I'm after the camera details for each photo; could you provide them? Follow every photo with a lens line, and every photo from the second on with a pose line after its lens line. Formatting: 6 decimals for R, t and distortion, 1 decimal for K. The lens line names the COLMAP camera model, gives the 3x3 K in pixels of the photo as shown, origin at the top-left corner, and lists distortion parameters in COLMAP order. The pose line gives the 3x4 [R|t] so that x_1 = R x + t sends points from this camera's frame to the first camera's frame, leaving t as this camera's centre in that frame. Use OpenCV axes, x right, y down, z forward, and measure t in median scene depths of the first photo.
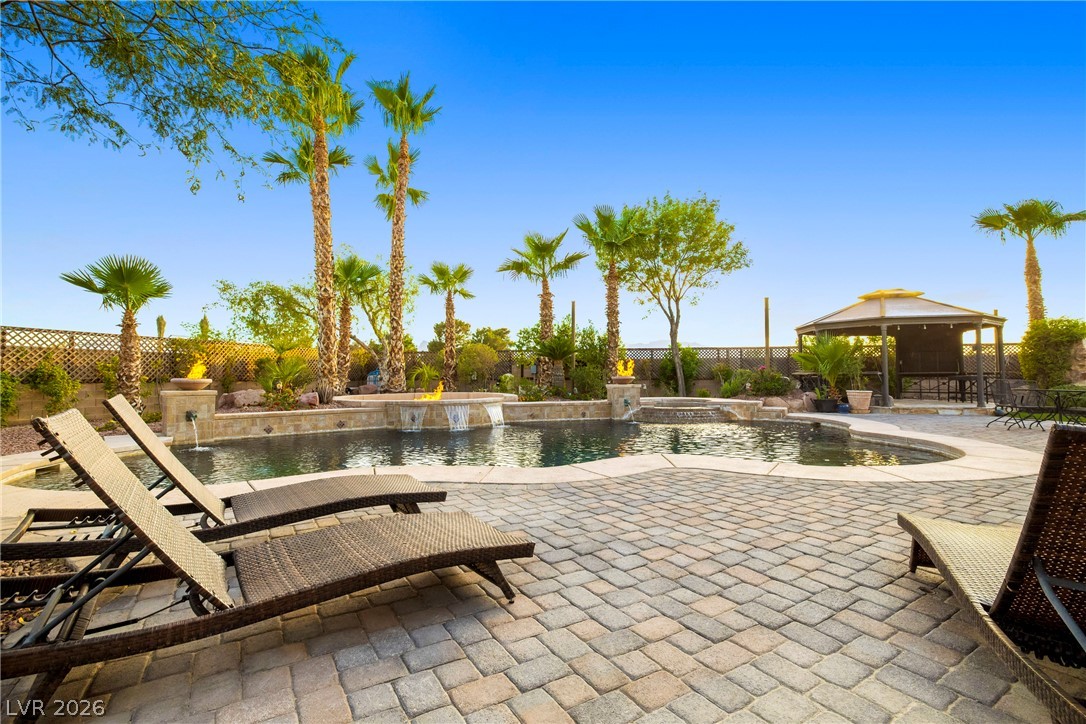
lens RADIAL K [[521.6, 0, 544.5], [0, 521.6, 361.5], [0, 0, 1]] dist [-0.019044, 0.000920]
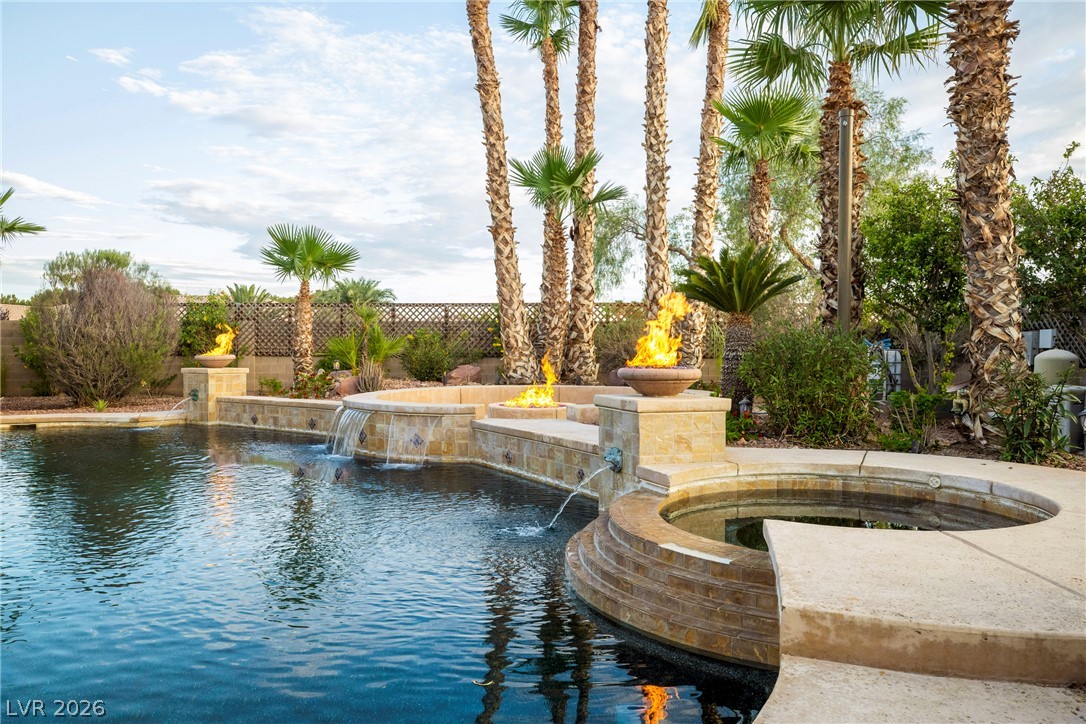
lens RADIAL K [[809.5, 0, 547.6], [0, 809.5, 358.1], [0, 0, 1]] dist [0.001581, 0.027055]
pose [[0.199384, 0.015859, -0.979793, 0.506858], [0.022606, 0.999529, 0.020778, 0.014416], [0.979661, -0.026292, 0.198932, 0.786297]]
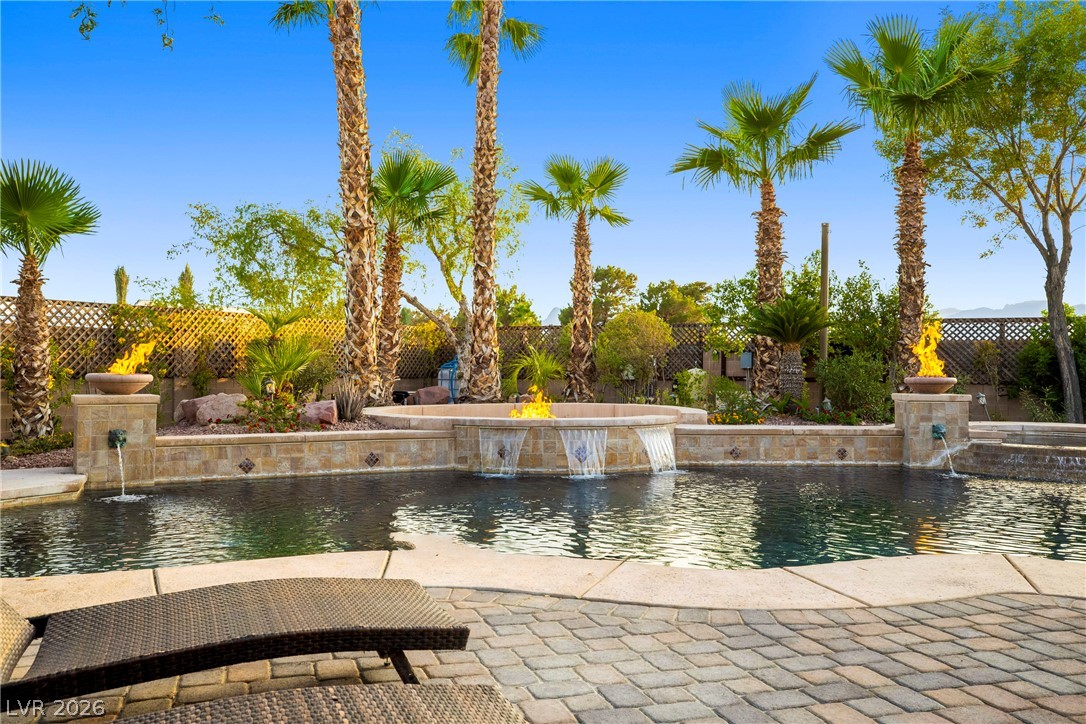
lens RADIAL K [[967.9, 0, 536.7], [0, 967.9, 358.7], [0, 0, 1]] dist [0.045059, 0.062867]
pose [[0.969850, 0.006164, -0.243624, 0.016976], [-0.002686, 0.999890, 0.014606, -0.000298], [0.243687, -0.013512, 0.969760, 0.039681]]
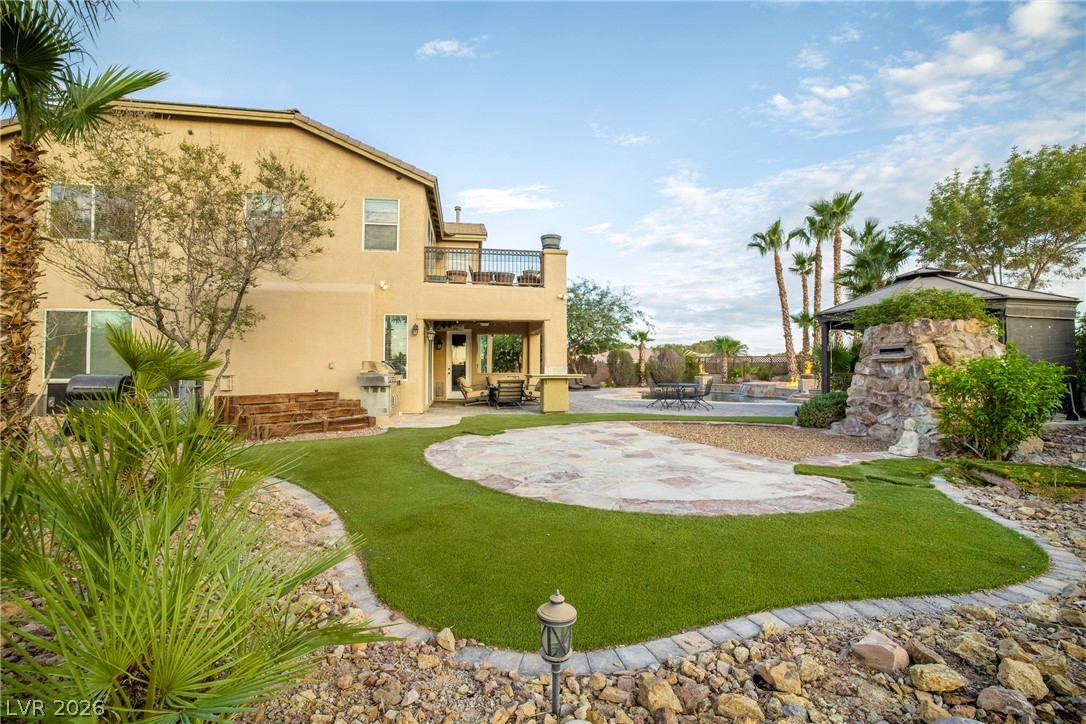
lens RADIAL K [[467.8, 0, 544.3], [0, 467.8, 358.2], [0, 0, 1]] dist [-0.035848, 0.010060]
pose [[-0.379355, -0.023942, -0.924941, 1.571111], [0.020096, 0.999216, -0.034106, 0.013358], [0.925033, -0.031526, -0.378577, 0.730065]]
